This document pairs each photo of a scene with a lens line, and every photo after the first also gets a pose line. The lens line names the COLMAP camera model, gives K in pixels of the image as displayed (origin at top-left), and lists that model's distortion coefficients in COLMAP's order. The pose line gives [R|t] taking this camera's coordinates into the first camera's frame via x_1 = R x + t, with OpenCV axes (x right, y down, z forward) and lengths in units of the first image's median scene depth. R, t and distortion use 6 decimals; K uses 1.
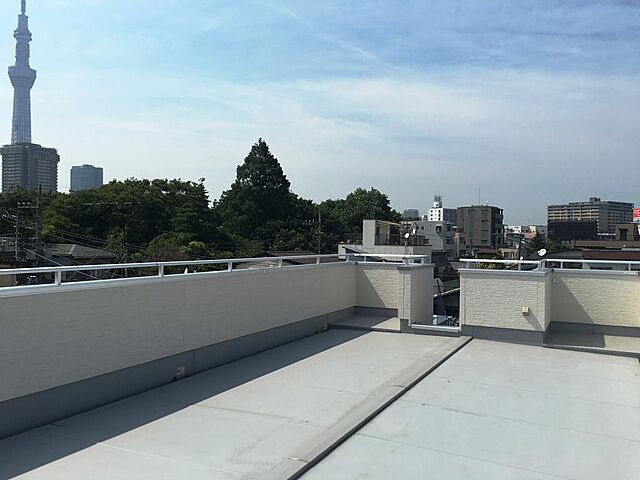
lens RADIAL K [[521.5, 0, 320.0], [0, 521.5, 240.0], [0, 0, 1]] dist [0.041487, -0.075890]
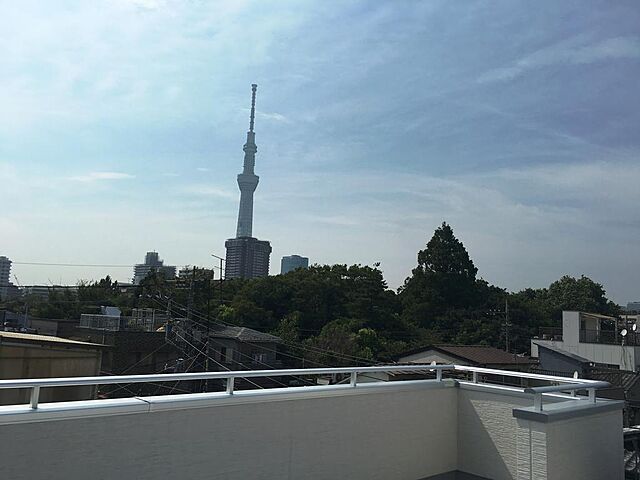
lens RADIAL K [[475.3, 0, 352.9], [0, 475.3, 249.7], [0, 0, 1]] dist [0.025220, -0.001971]
pose [[0.930968, -0.022266, -0.364421, 0.051029], [-0.037698, 0.986942, -0.156605, -0.003380], [0.363149, 0.159532, 0.917972, 0.166540]]
